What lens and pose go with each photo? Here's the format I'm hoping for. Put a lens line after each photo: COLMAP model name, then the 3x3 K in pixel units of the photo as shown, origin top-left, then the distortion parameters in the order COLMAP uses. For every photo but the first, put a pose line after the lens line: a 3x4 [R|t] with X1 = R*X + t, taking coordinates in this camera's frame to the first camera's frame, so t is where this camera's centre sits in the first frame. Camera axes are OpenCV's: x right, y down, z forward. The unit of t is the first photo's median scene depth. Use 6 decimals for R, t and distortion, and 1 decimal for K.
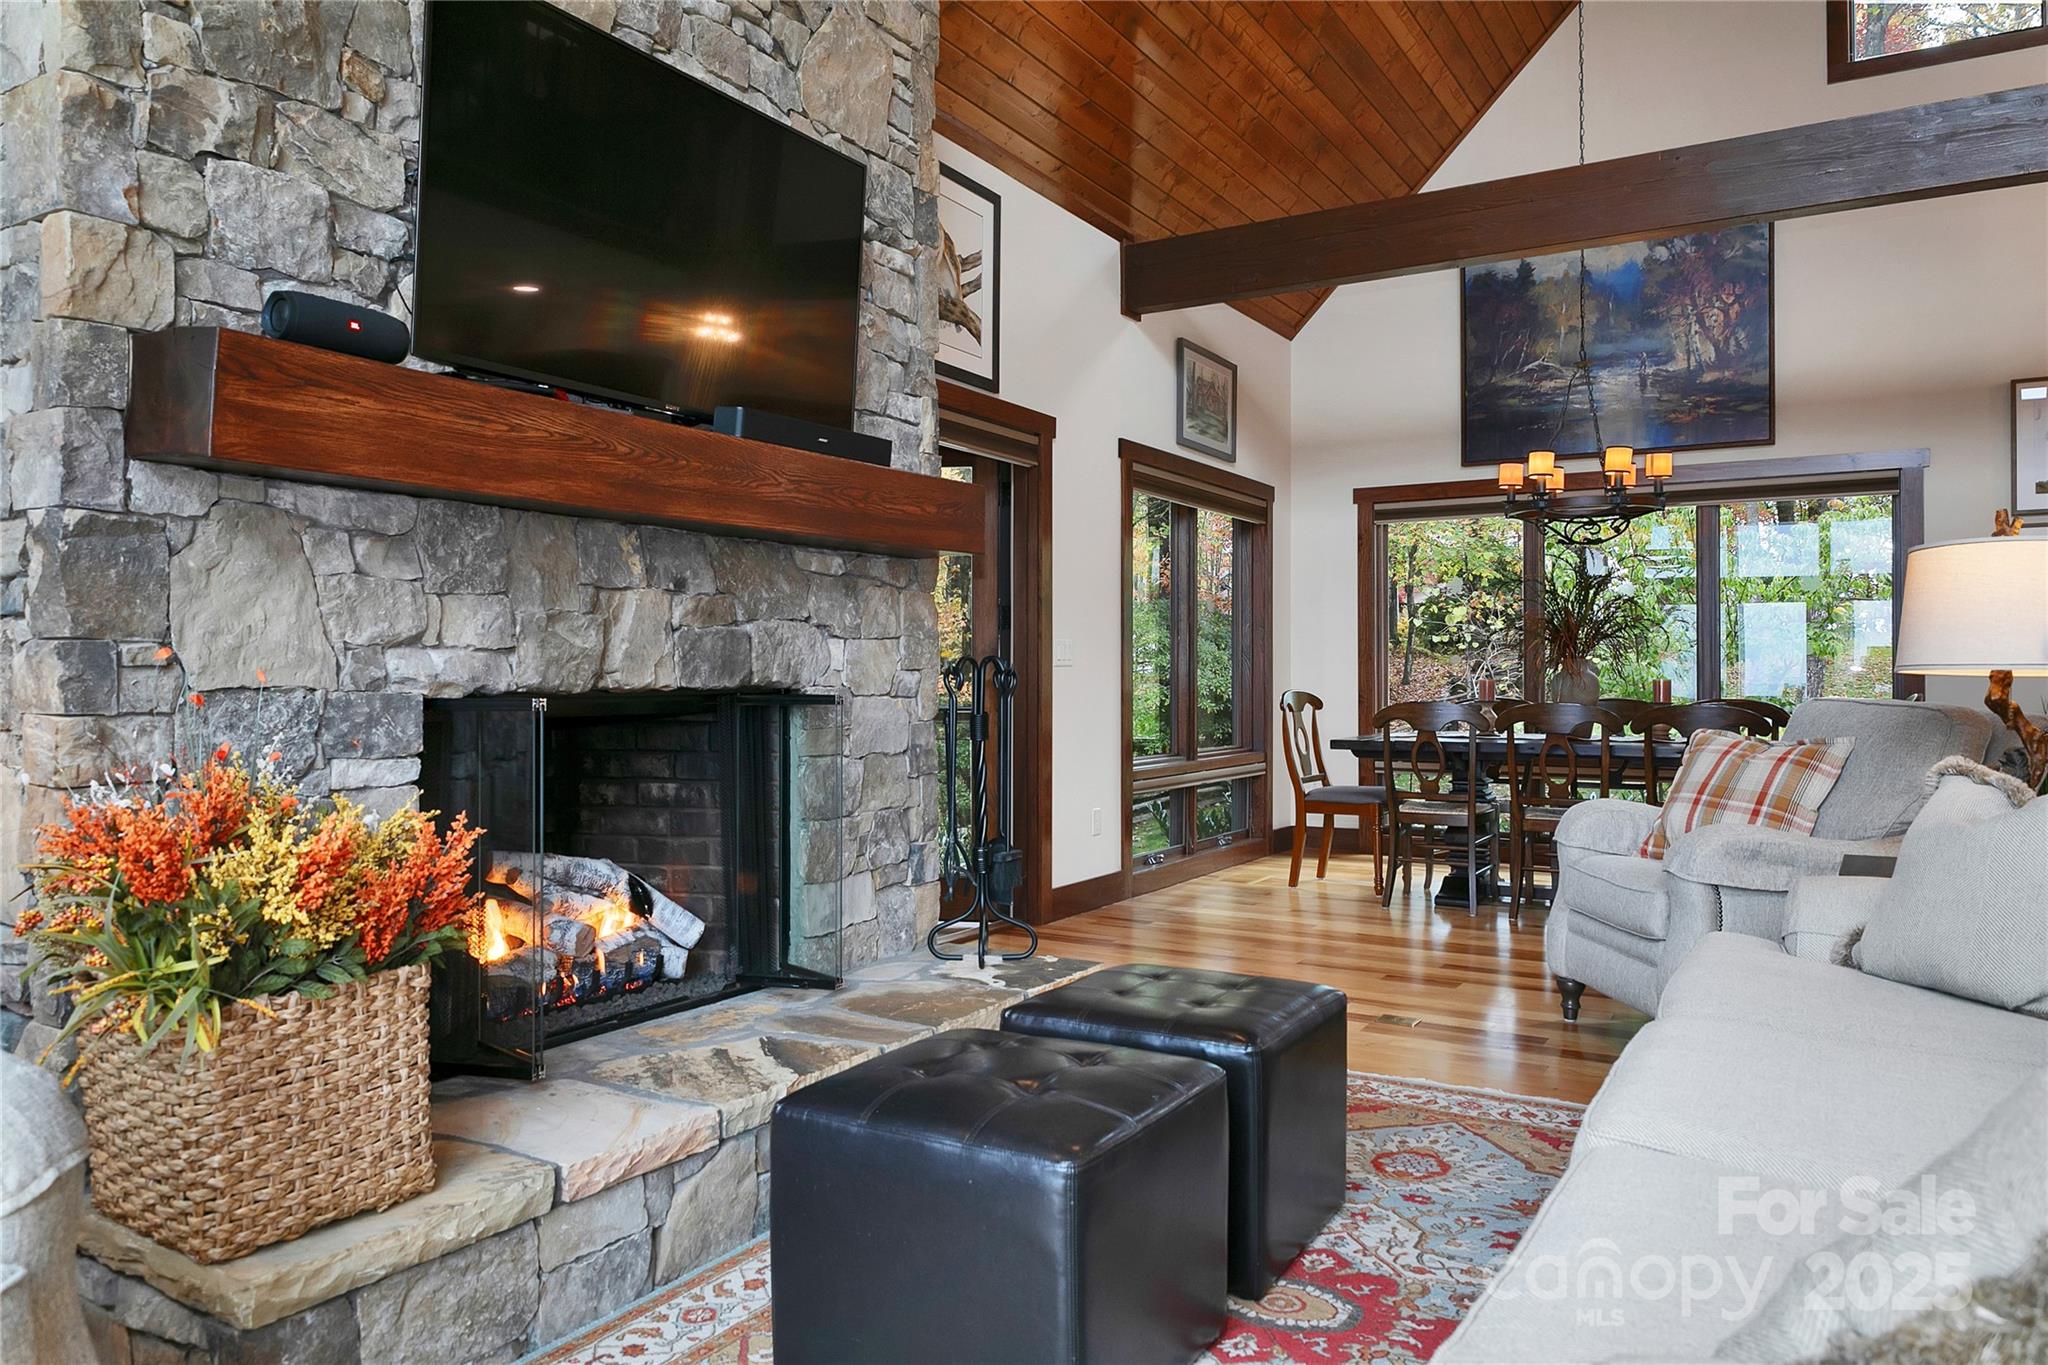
lens RADIAL K [[1481.4, 0, 1044.4], [0, 1481.4, 674.0], [0, 0, 1]] dist [-0.011329, -0.007922]
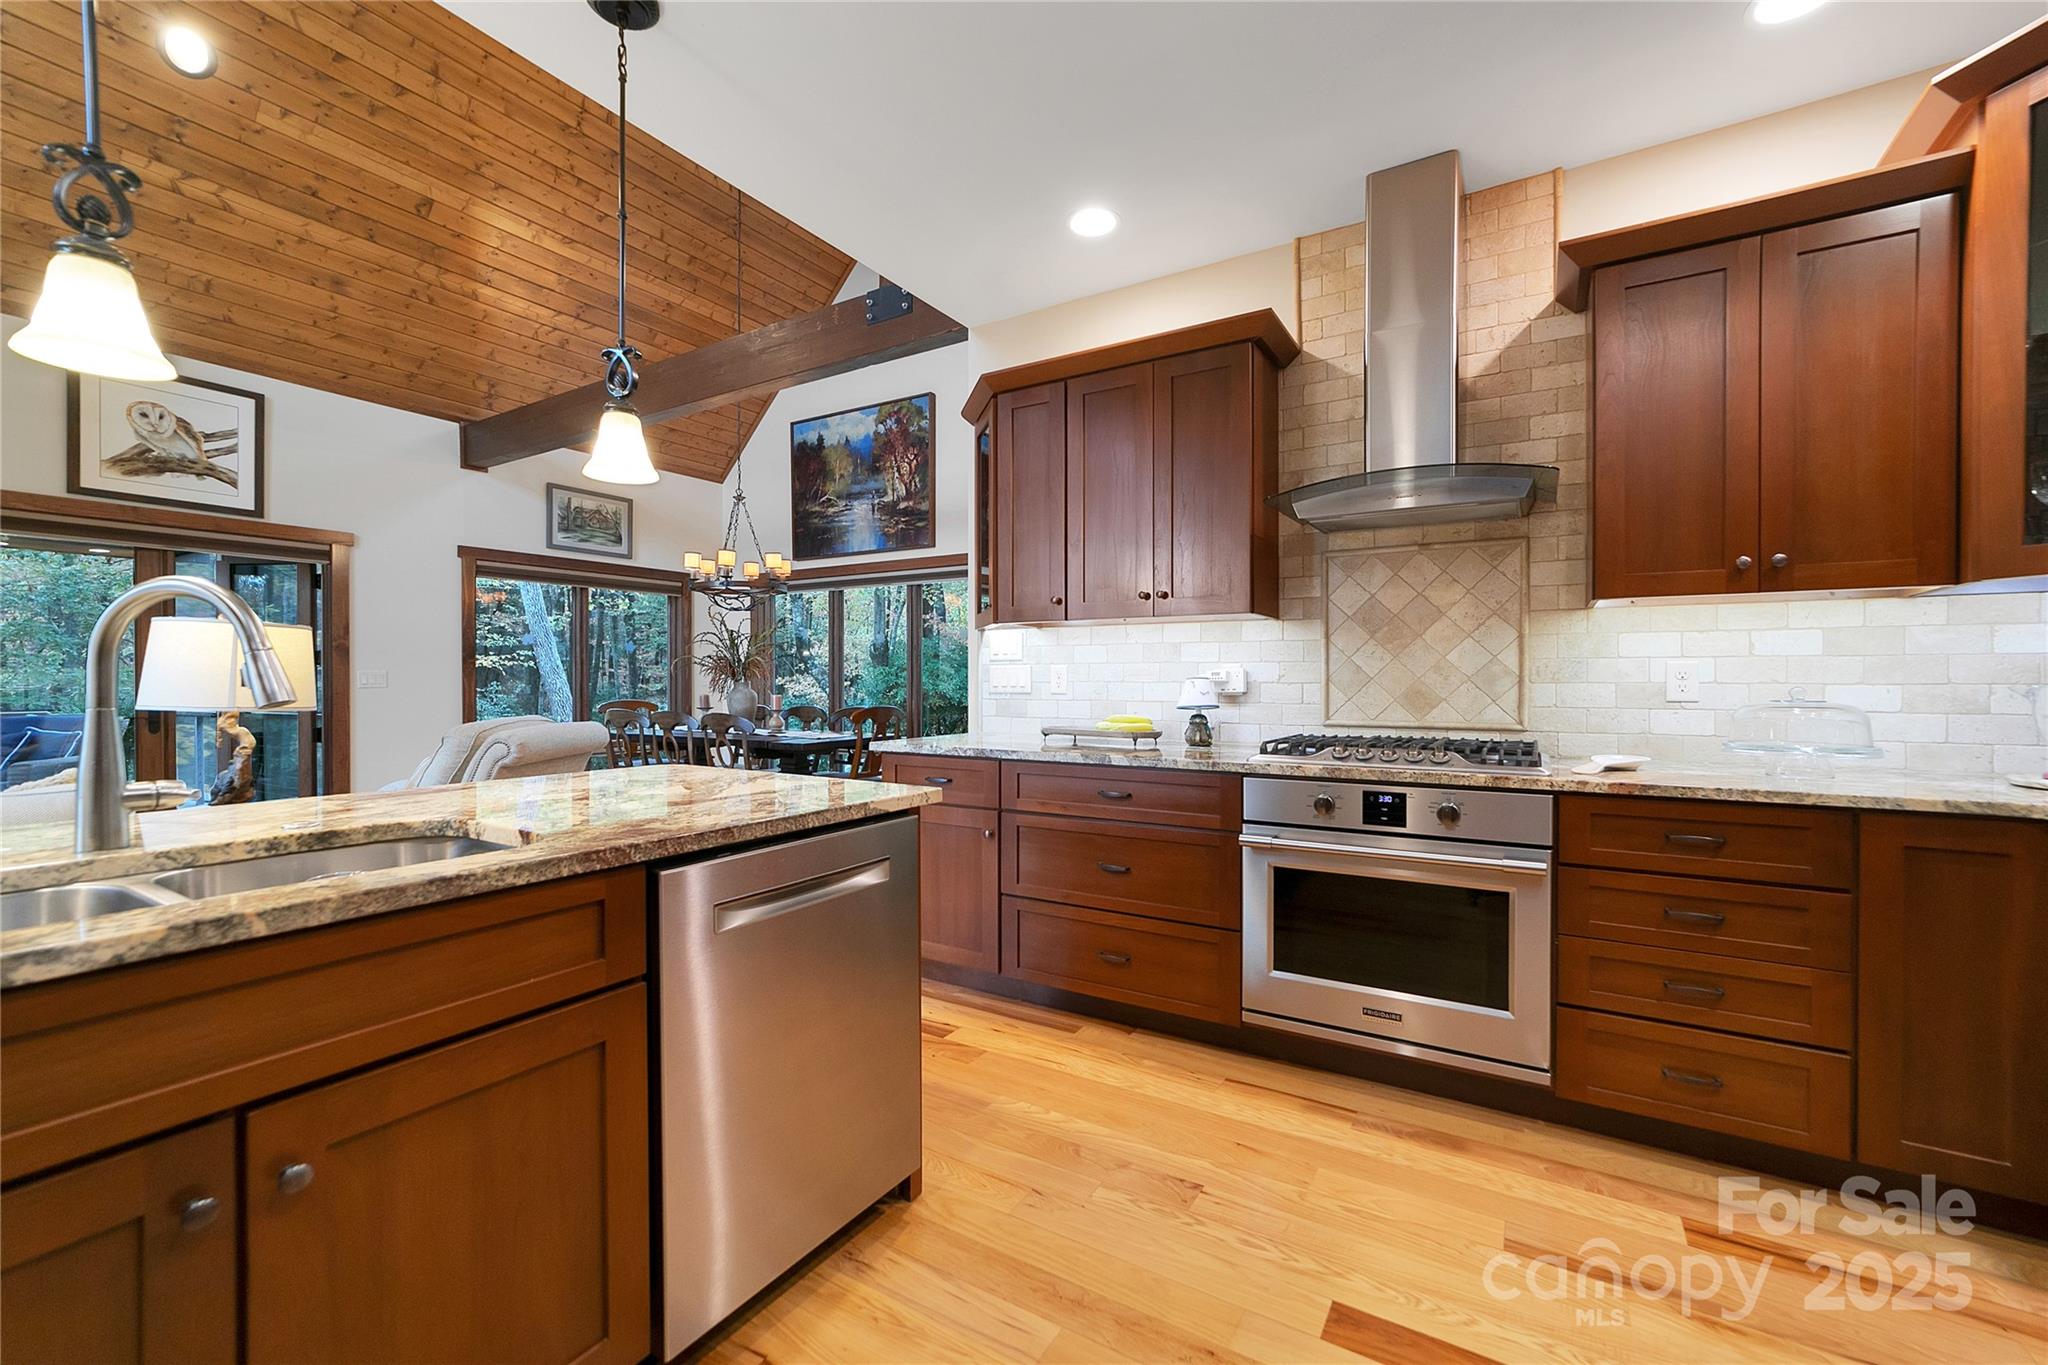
lens RADIAL K [[880.3, 0, 1114.5], [0, 880.3, 680.9], [0, 0, 1]] dist [0.000744, 0.000156]
pose [[0.999808, -0.006577, 0.018436, 0.664623], [0.006523, 0.999974, 0.002975, -0.009884], [-0.018455, -0.002854, 0.999826, 0.030069]]
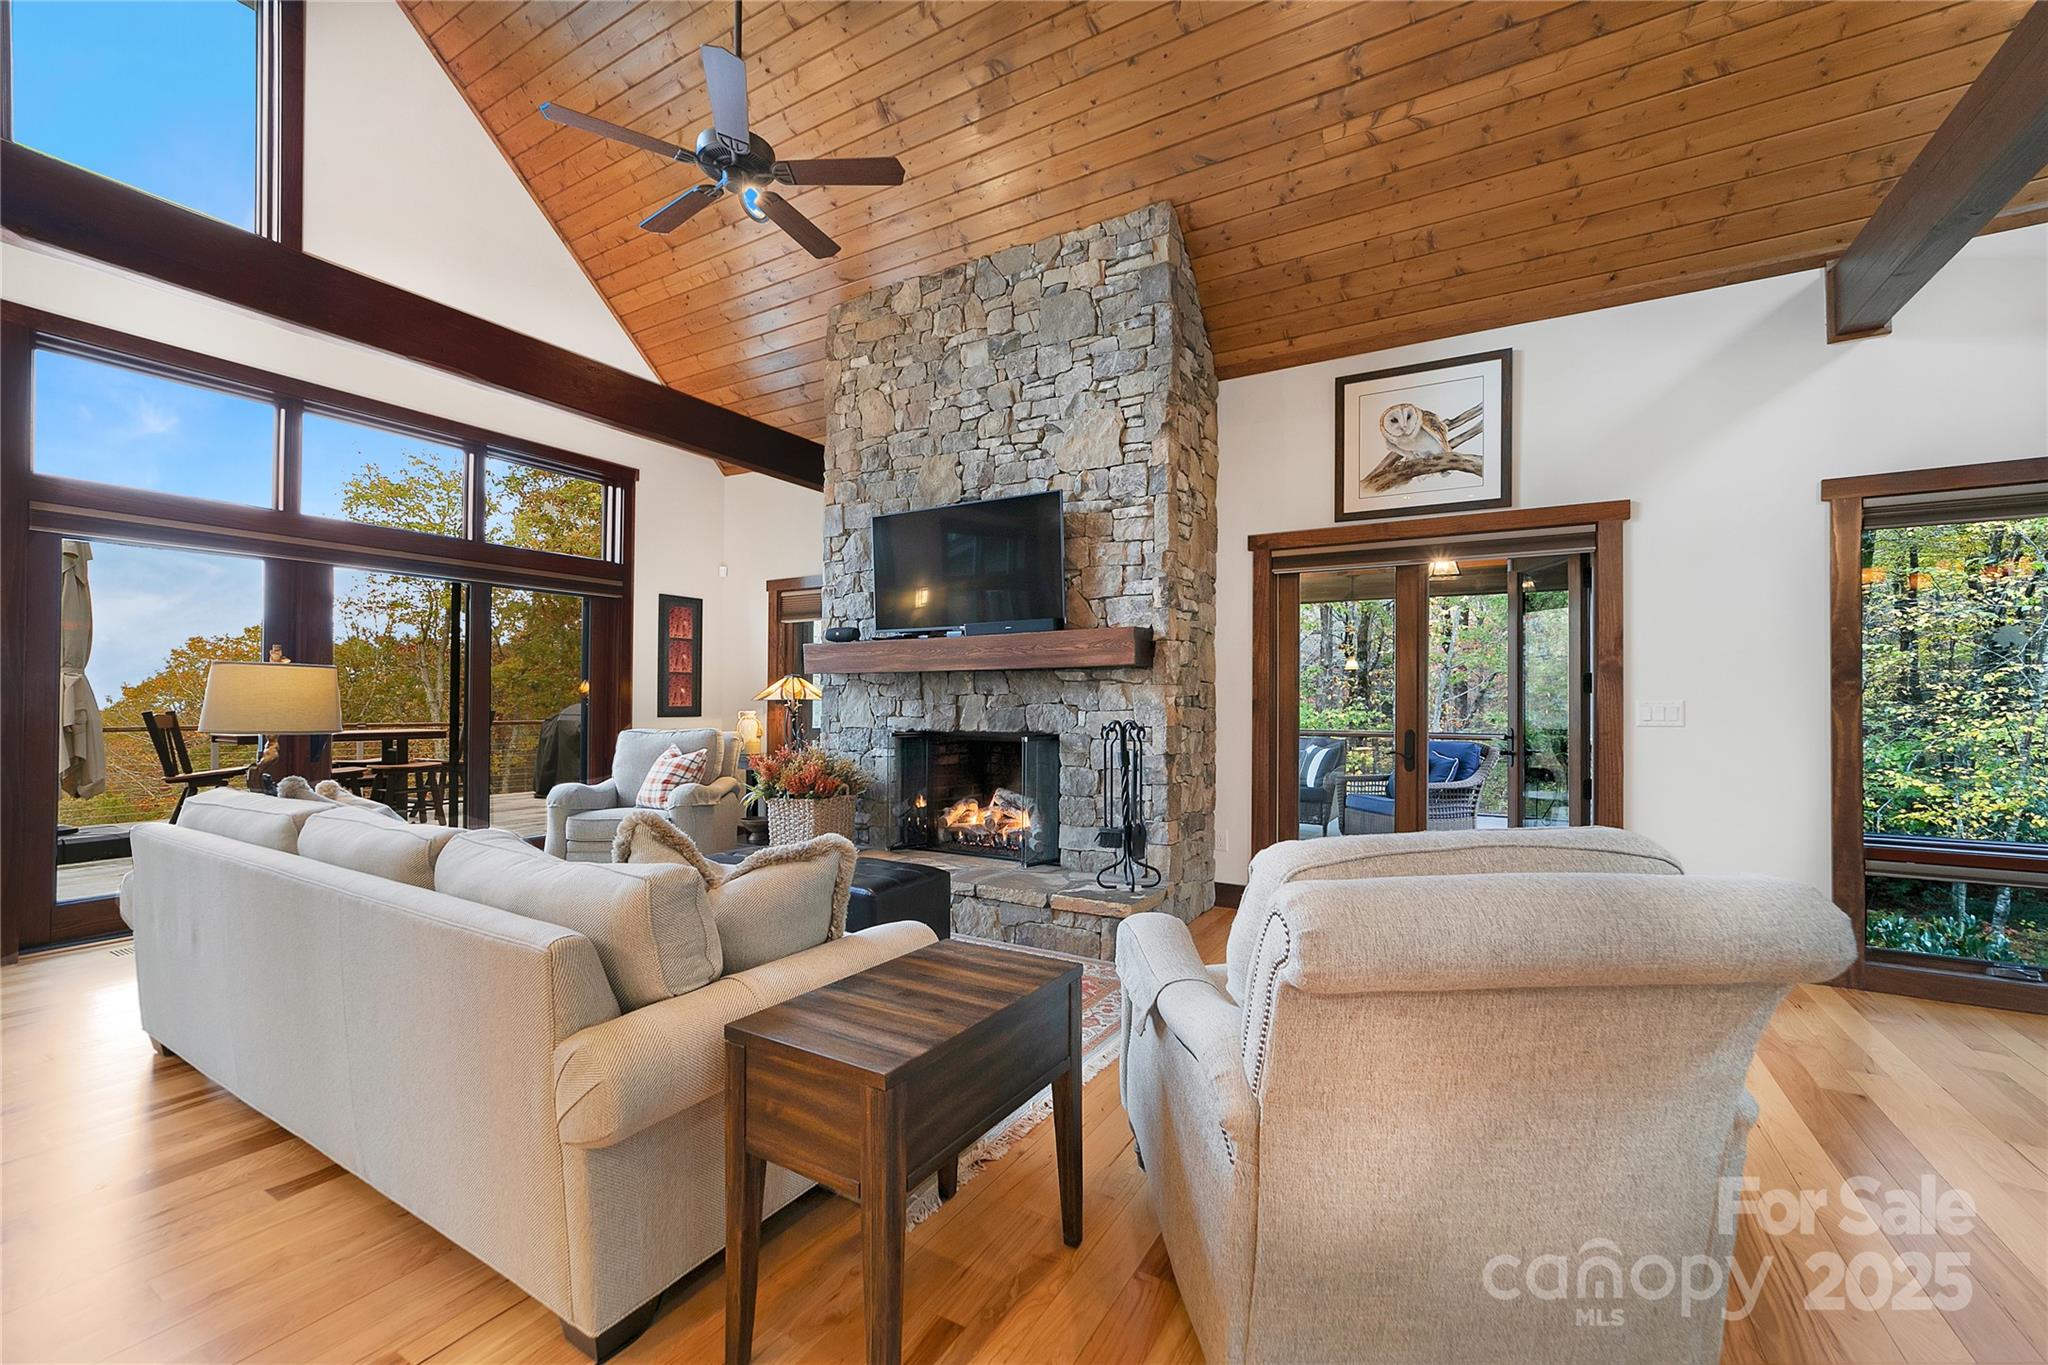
lens RADIAL K [[803.3, 0, 1009.9], [0, 803.3, 672.5], [0, 0, 1]] dist [0.015640, 0.001887]
pose [[-0.016823, -0.043092, -0.998929, 0.495253], [-0.008268, 0.999043, -0.042958, -0.014851], [0.999824, 0.007536, -0.017163, 0.459120]]
